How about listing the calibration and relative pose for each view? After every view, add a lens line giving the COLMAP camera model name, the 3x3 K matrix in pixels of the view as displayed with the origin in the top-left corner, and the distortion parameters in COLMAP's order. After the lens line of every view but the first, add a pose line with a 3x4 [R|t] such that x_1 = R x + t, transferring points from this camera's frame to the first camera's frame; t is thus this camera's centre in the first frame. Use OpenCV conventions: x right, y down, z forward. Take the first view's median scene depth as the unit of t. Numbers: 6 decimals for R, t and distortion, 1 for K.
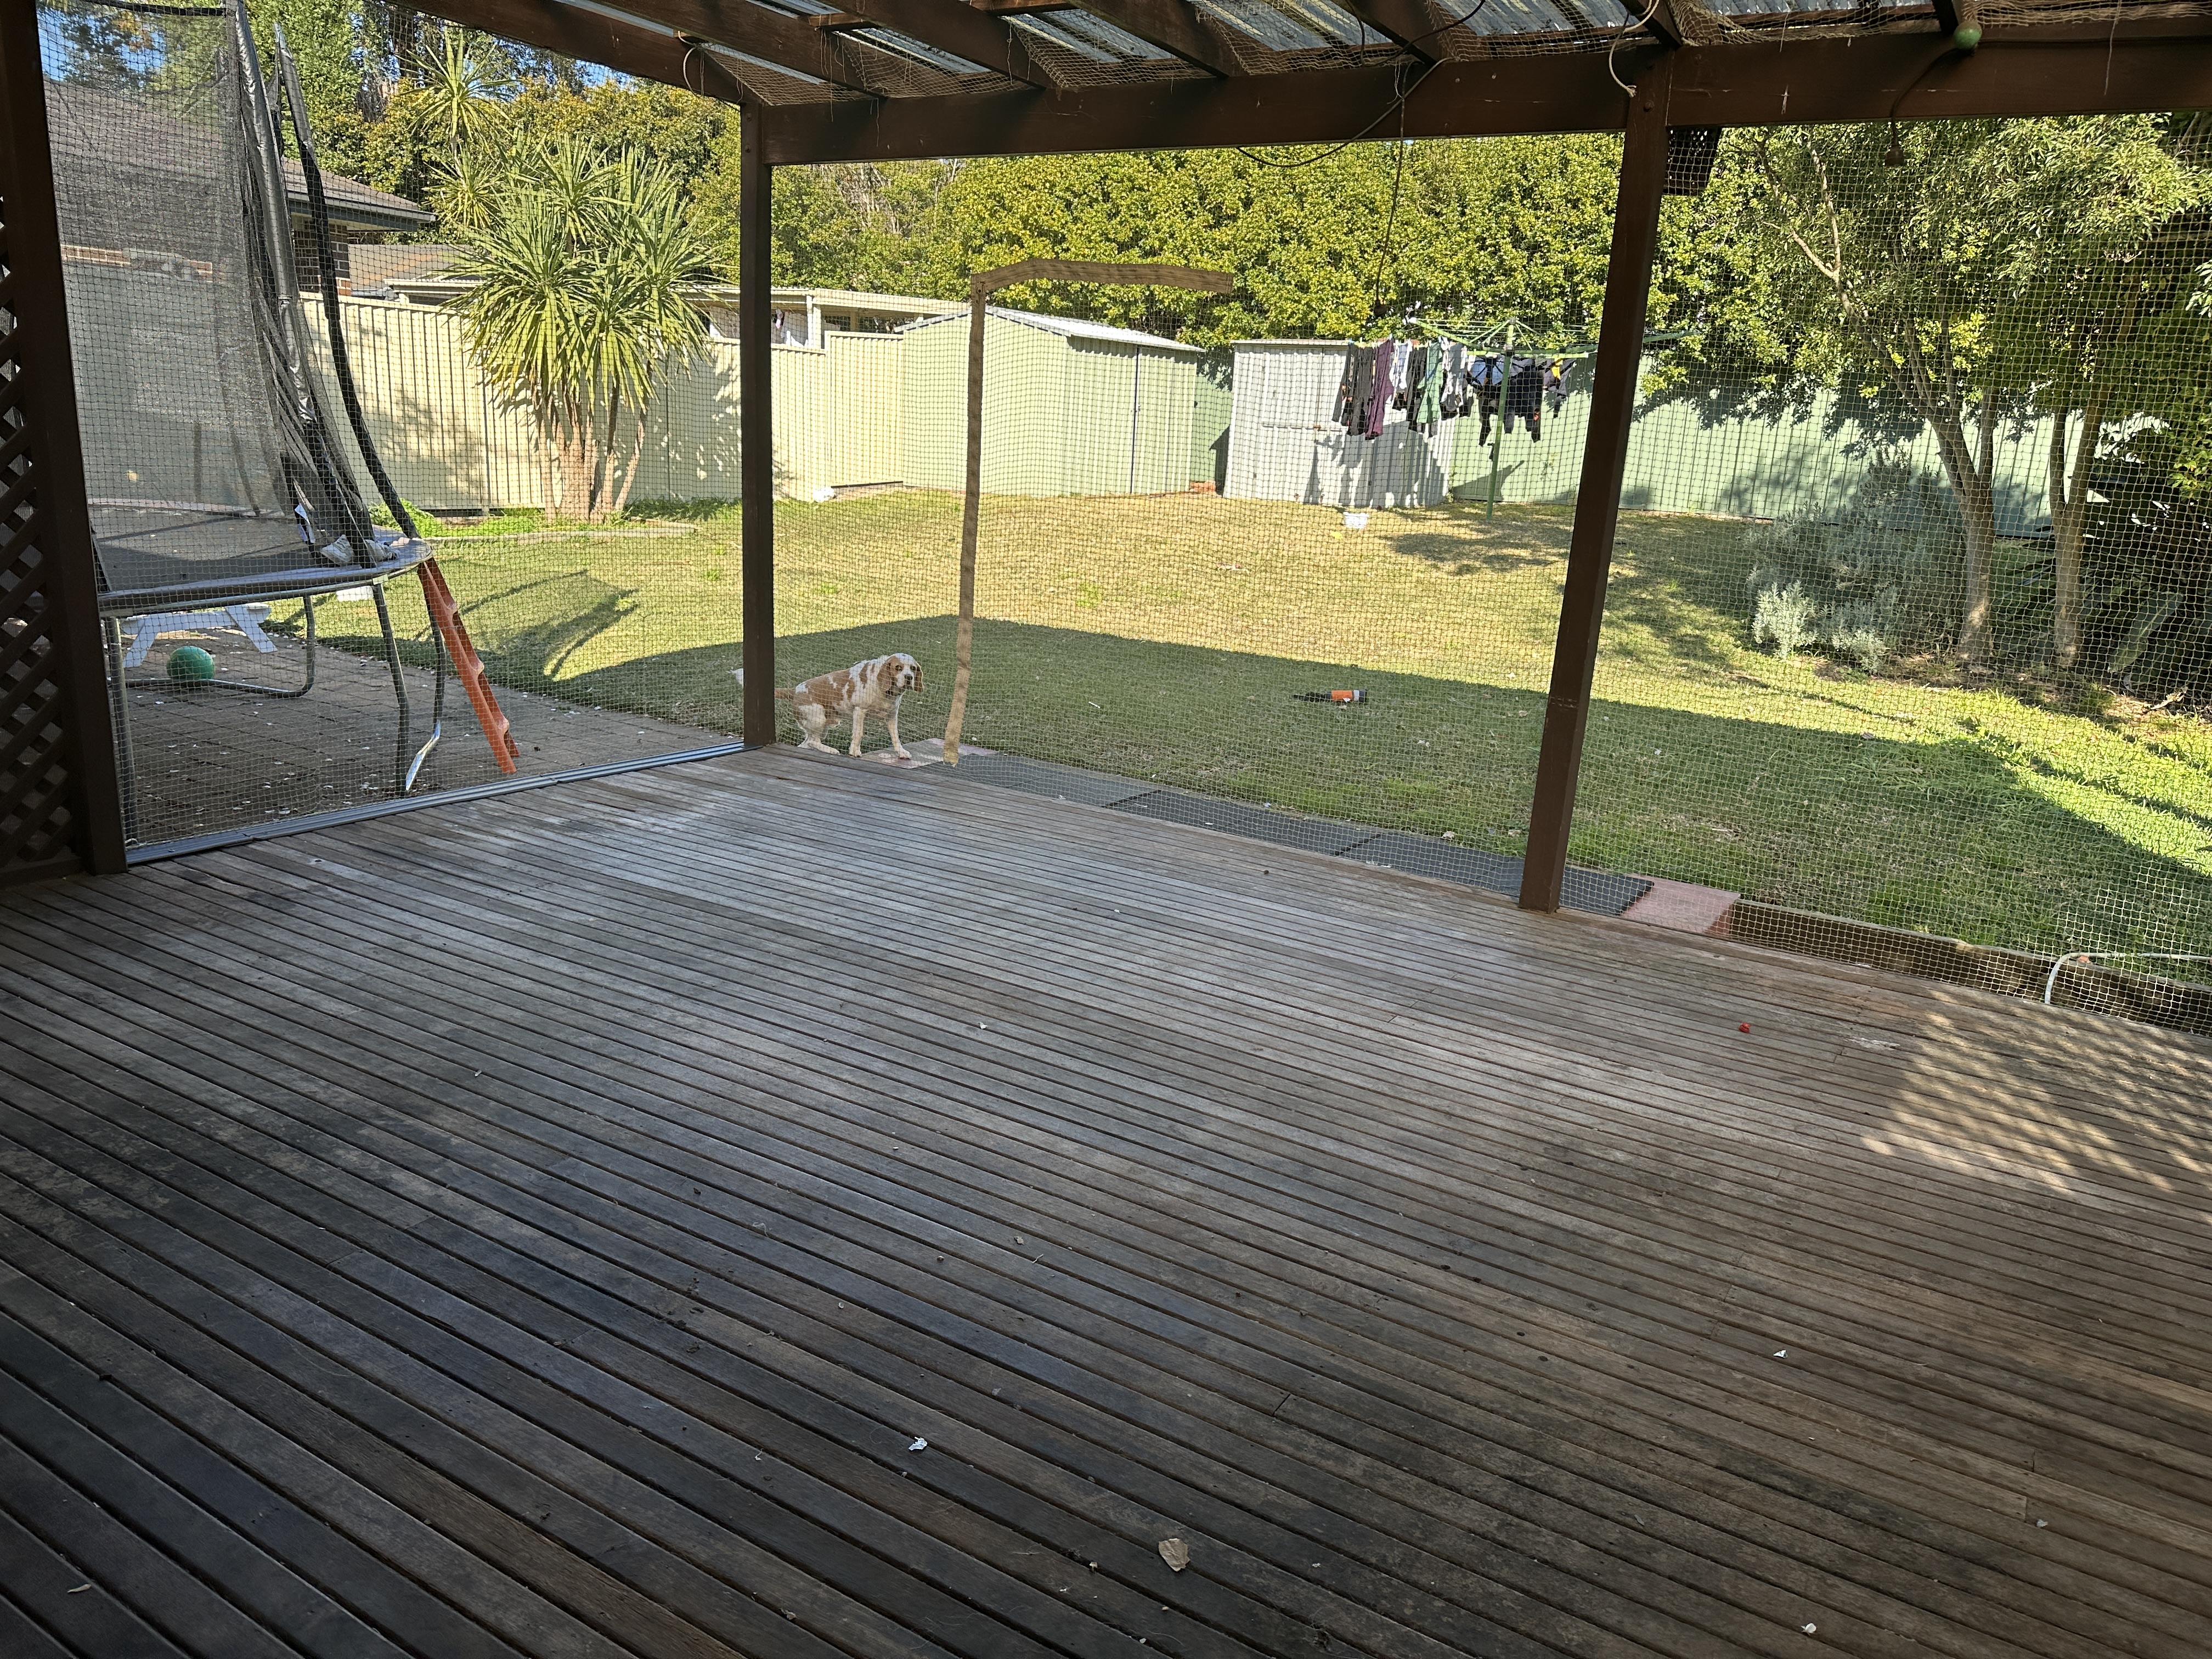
lens RADIAL K [[1570.0, 0, 1106.0], [0, 1570.0, 829.5], [0, 0, 1]] dist [0.053823, -0.006773]
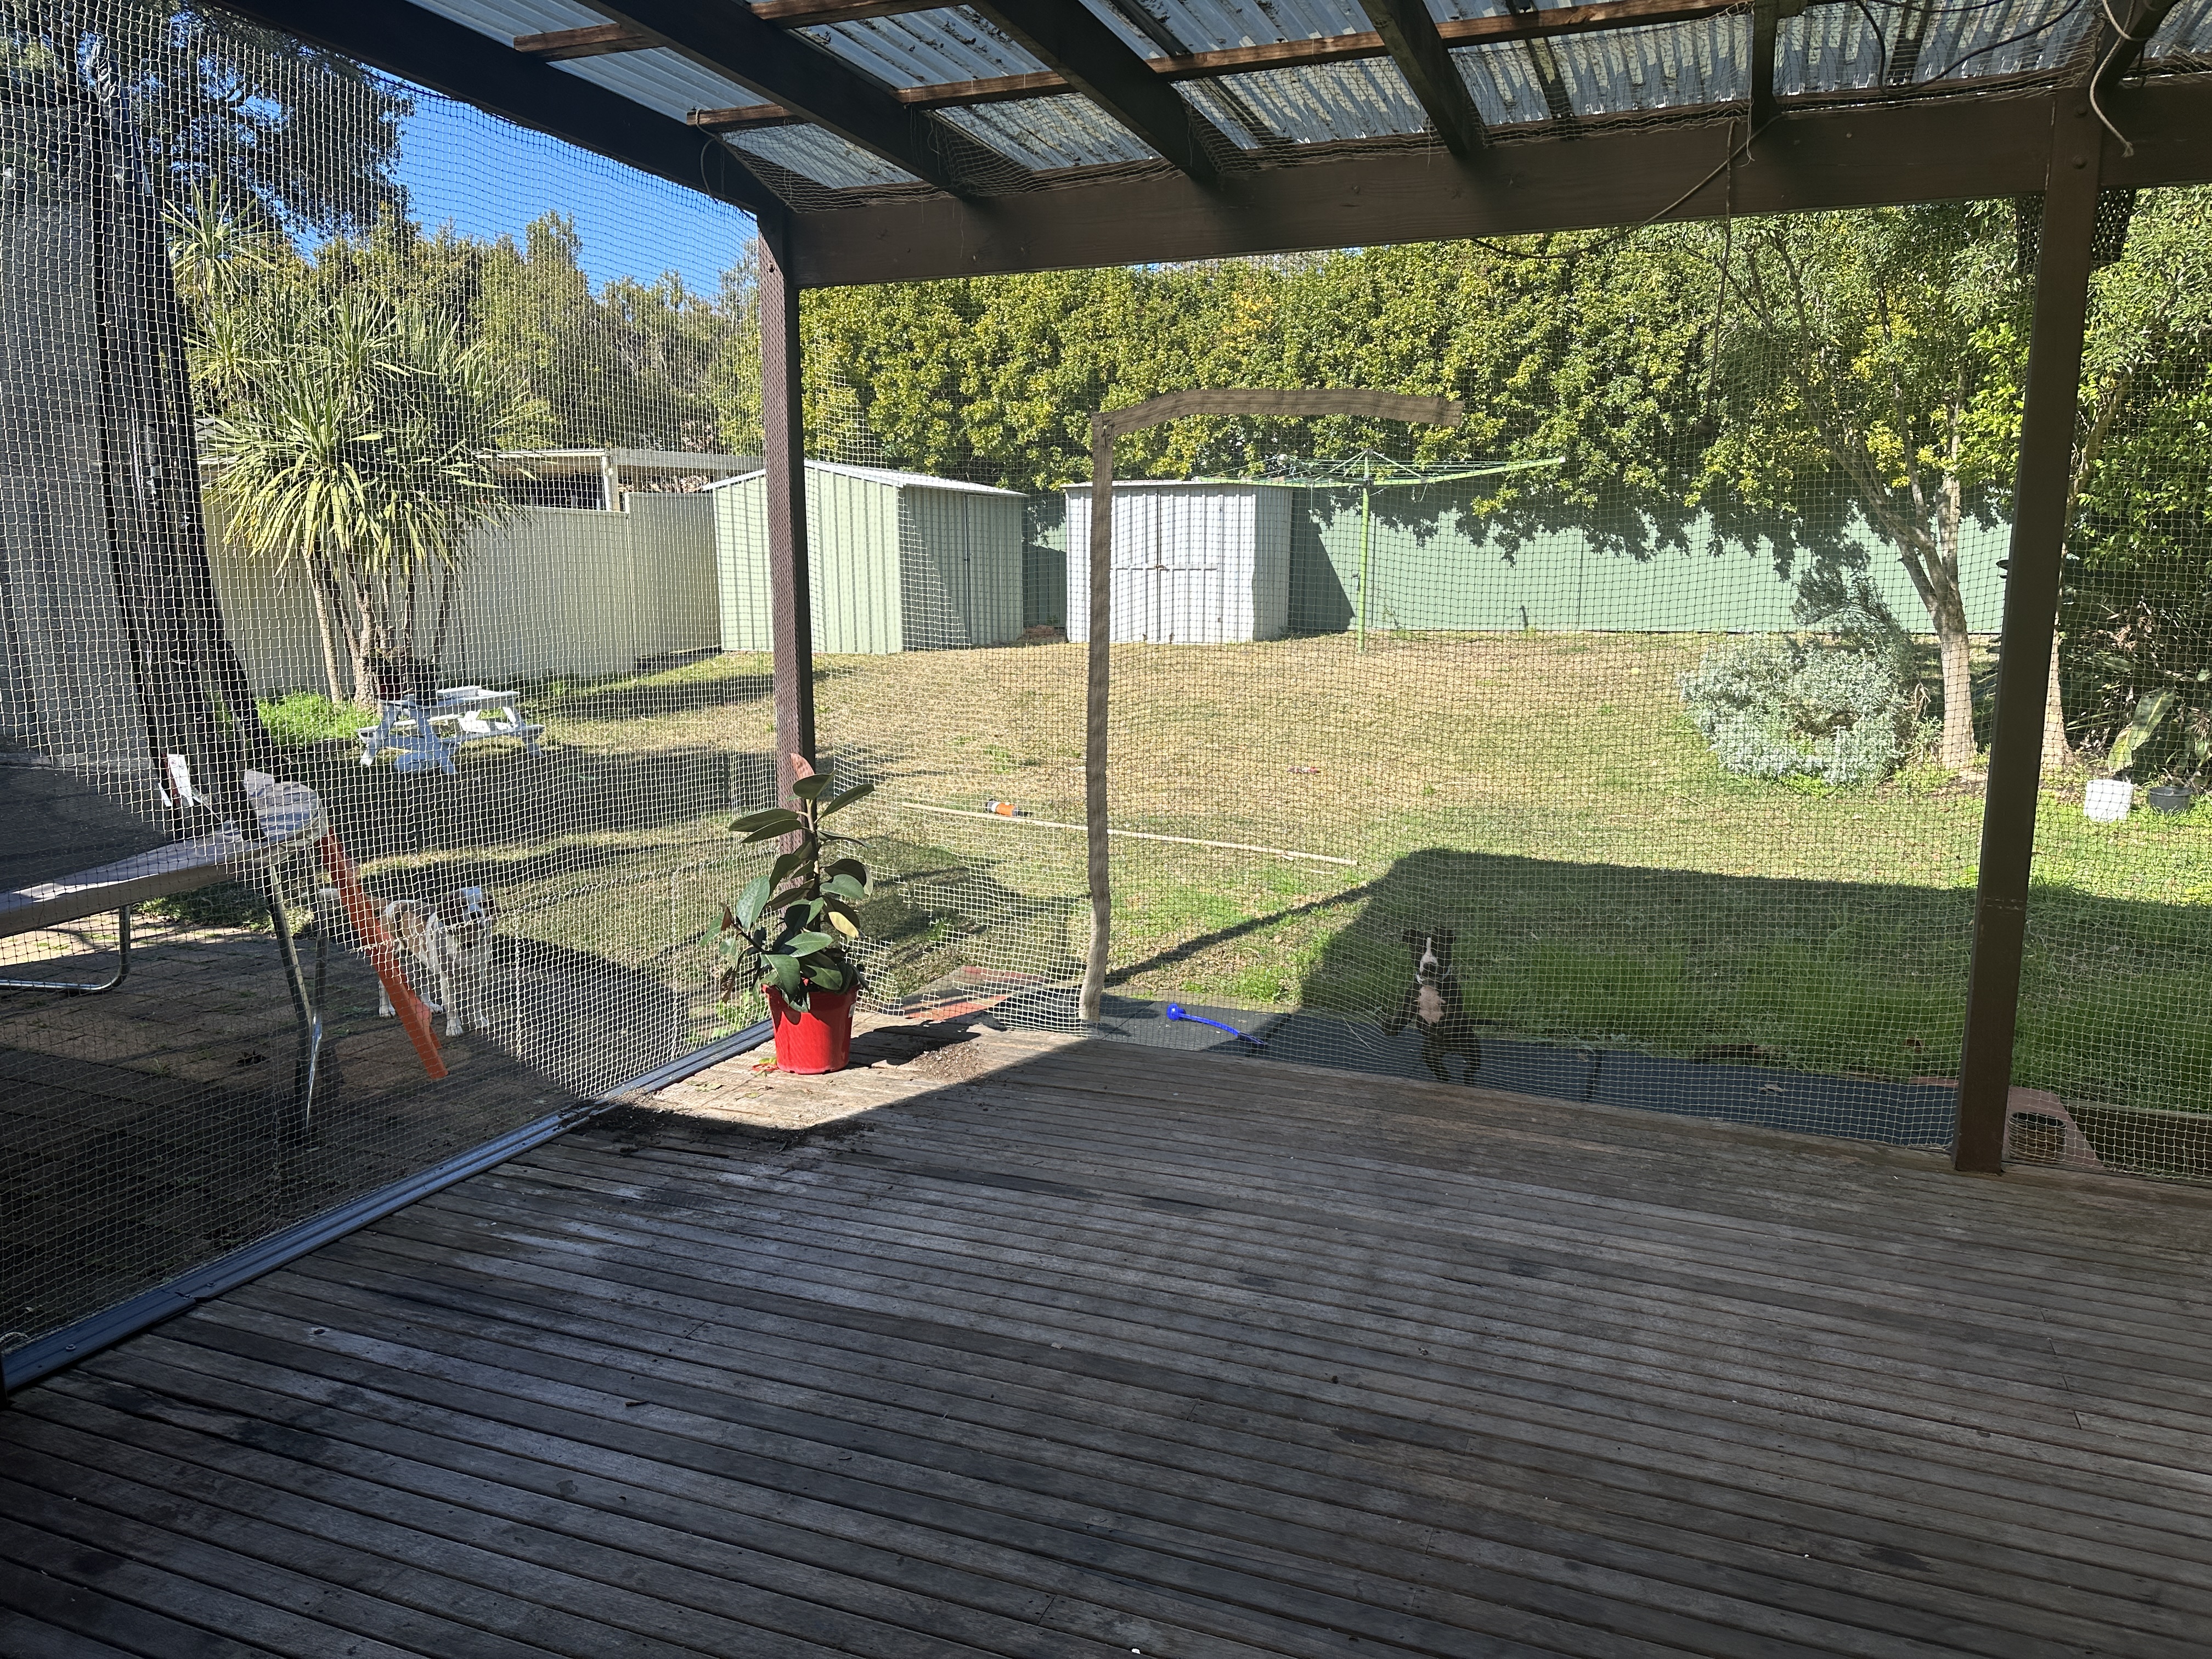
lens RADIAL K [[1570.0, 0, 1106.0], [0, 1570.0, 829.5], [0, 0, 1]] dist [0.053823, -0.006773]
pose [[0.984744, -0.088409, 0.149875, -0.272570], [0.100678, 0.991985, -0.076346, -0.107062], [-0.141925, 0.090271, 0.985753, 0.308481]]
